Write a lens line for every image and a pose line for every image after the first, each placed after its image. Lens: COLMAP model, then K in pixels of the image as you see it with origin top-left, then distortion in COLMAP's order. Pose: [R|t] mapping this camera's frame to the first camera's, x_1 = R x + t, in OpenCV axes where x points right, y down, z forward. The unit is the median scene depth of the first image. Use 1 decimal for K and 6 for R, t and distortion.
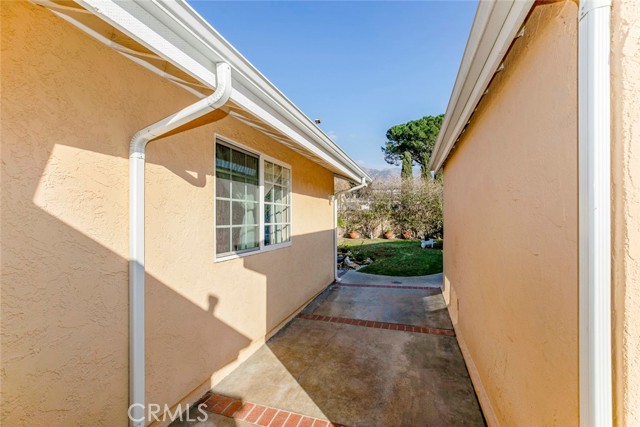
lens RADIAL K [[283.8, 0, 329.1], [0, 283.8, 214.0], [0, 0, 1]] dist [-0.031018, 0.011453]
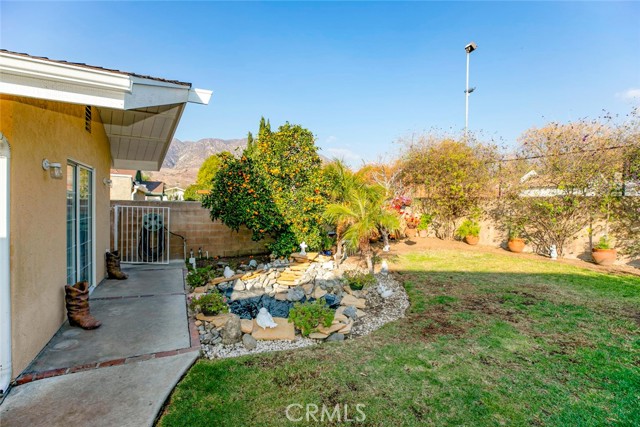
lens RADIAL K [[291.1, 0, 323.9], [0, 291.1, 211.9], [0, 0, 1]] dist [-0.040723, 0.012275]
pose [[0.701709, 0.040614, -0.711305, 0.214036], [-0.014547, 0.998983, 0.042689, -0.004097], [0.712315, -0.019607, 0.701586, 0.398583]]
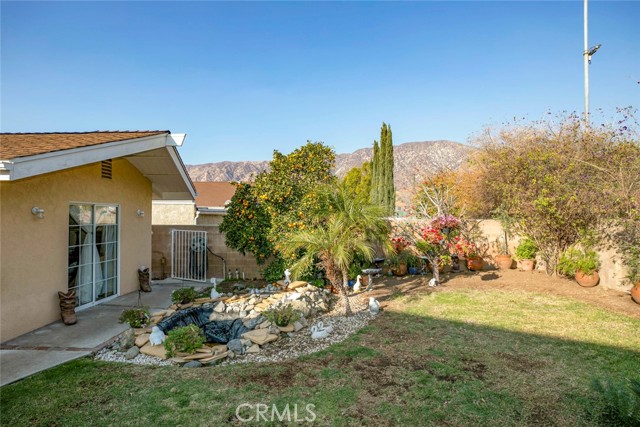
lens RADIAL K [[337.2, 0, 320.6], [0, 337.2, 205.1], [0, 0, 1]] dist [-0.011596, -0.000331]
pose [[0.268536, -0.025025, -0.962945, 0.350579], [0.010504, 0.999679, -0.023050, -0.018565], [0.963213, -0.003925, 0.268712, 0.578386]]
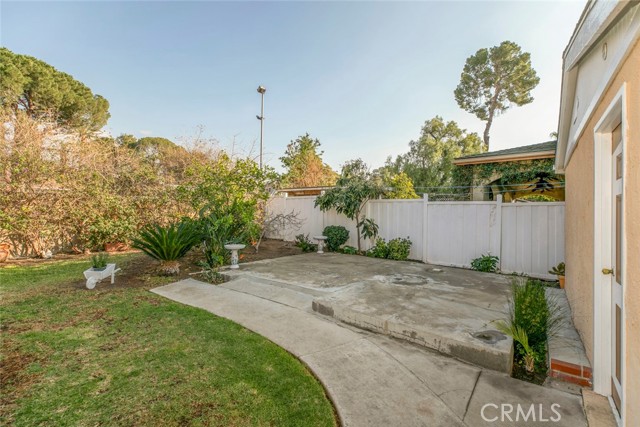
lens RADIAL K [[294.7, 0, 323.2], [0, 294.7, 211.9], [0, 0, 1]] dist [-0.043525, 0.013638]
pose [[0.344268, 0.011220, 0.938805, 0.043340], [-0.031276, 0.999511, -0.000477, -0.000036], [-0.938351, -0.029198, 0.344450, 0.397099]]
